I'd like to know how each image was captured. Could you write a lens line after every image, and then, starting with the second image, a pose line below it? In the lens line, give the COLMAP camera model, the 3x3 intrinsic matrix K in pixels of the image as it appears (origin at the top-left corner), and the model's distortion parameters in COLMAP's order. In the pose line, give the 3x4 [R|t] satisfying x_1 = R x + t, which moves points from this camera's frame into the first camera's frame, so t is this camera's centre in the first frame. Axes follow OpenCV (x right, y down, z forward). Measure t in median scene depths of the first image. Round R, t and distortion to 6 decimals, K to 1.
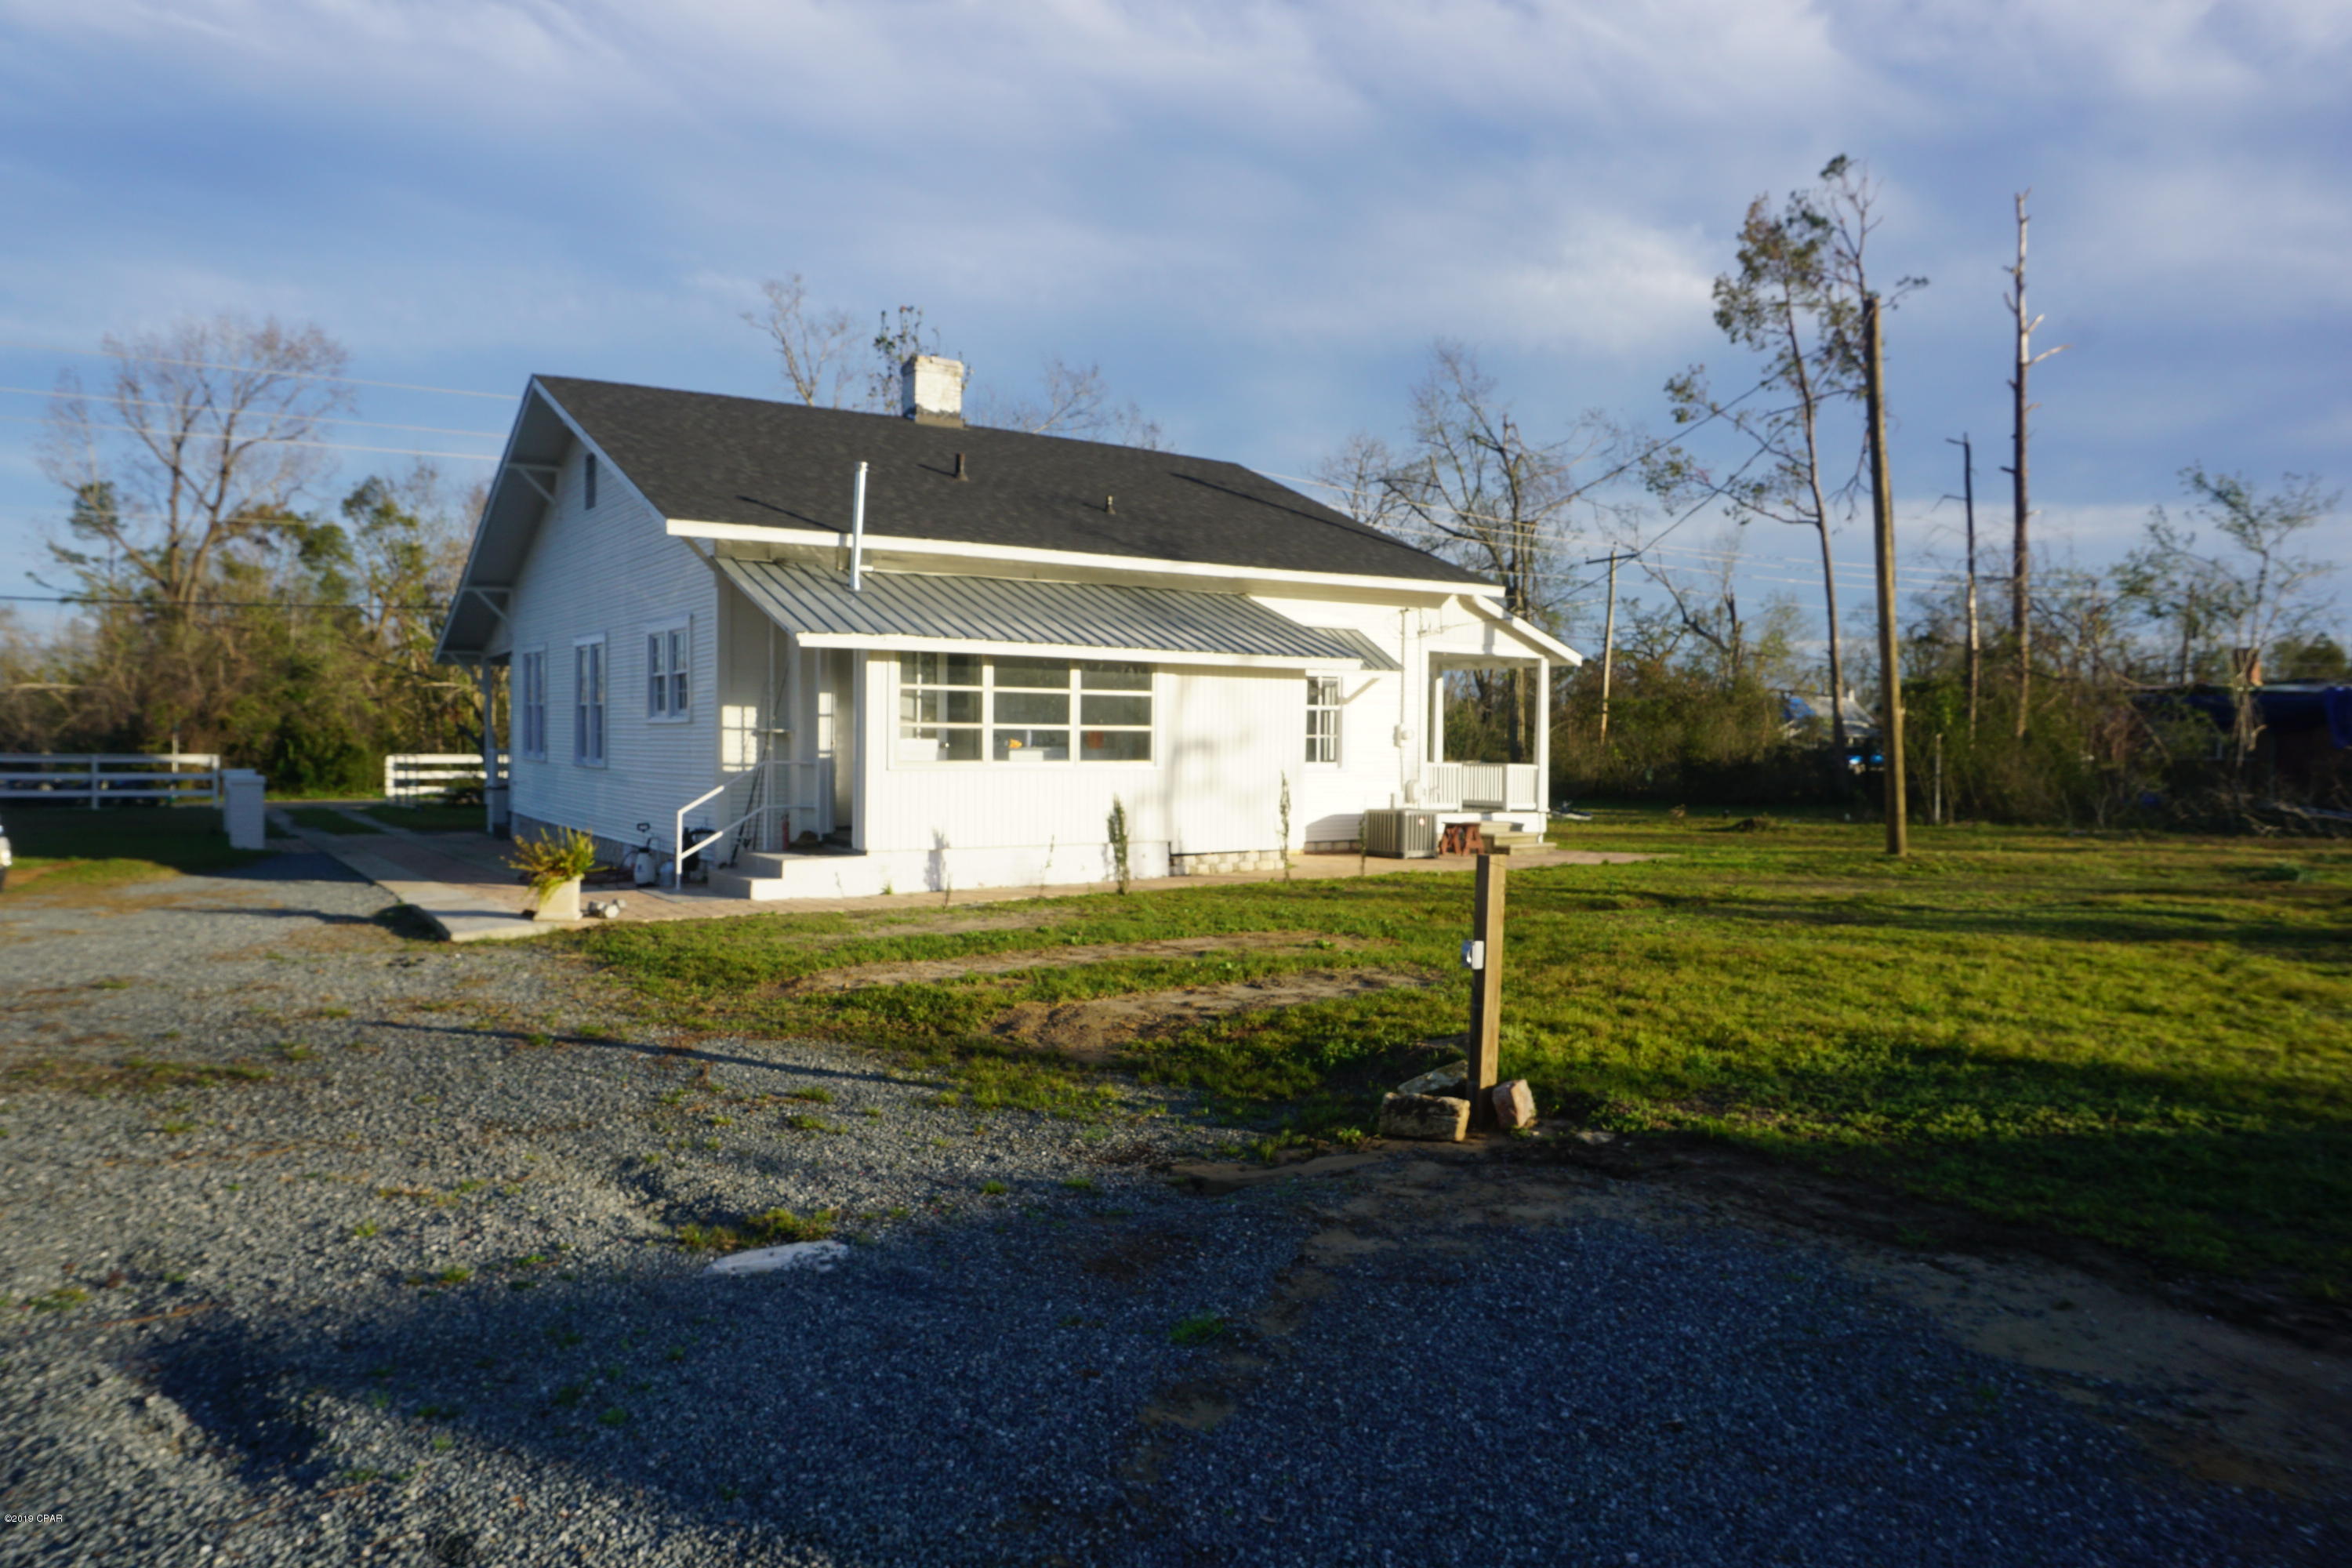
lens RADIAL K [[1576.3, 0, 1176.0], [0, 1576.3, 784.0], [0, 0, 1]] dist [-0.059007, 0.041503]
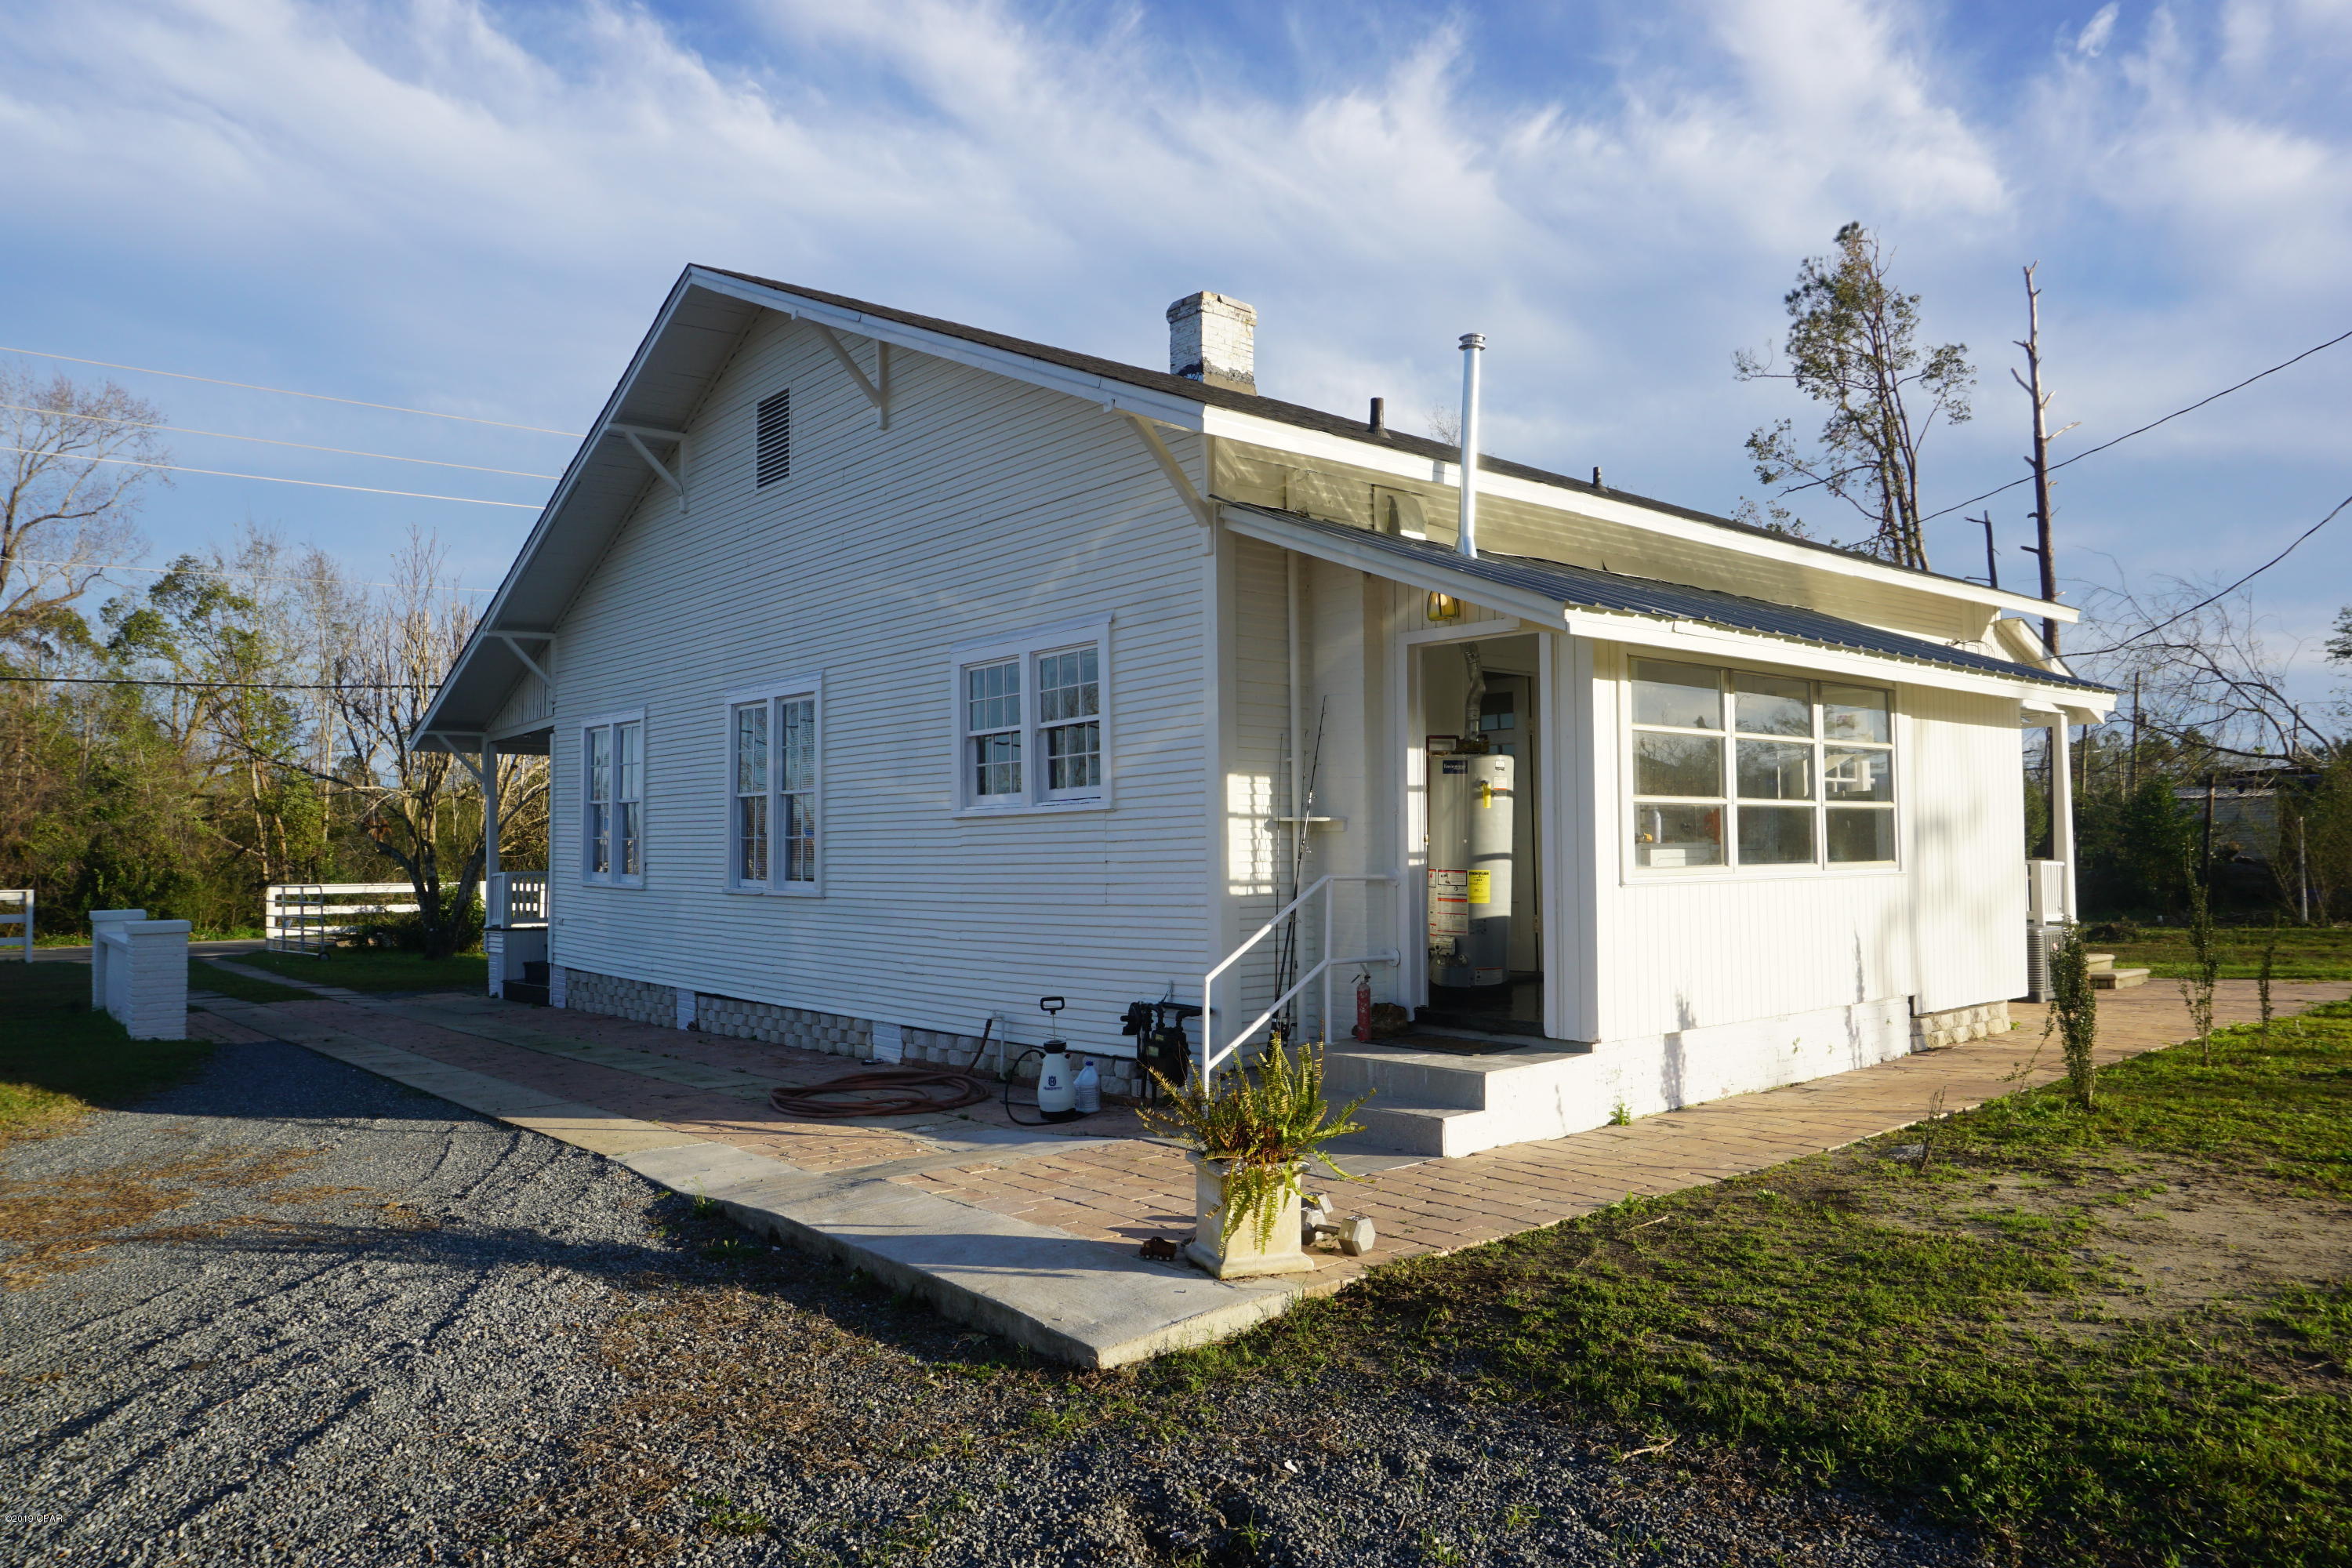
lens RADIAL K [[1576.3, 0, 1176.0], [0, 1576.3, 784.0], [0, 0, 1]] dist [-0.059007, 0.041503]
pose [[0.993197, -0.014382, 0.115552, -0.258013], [0.022784, 0.997164, -0.071723, -0.005616], [-0.114193, 0.073867, 0.990709, 0.327781]]
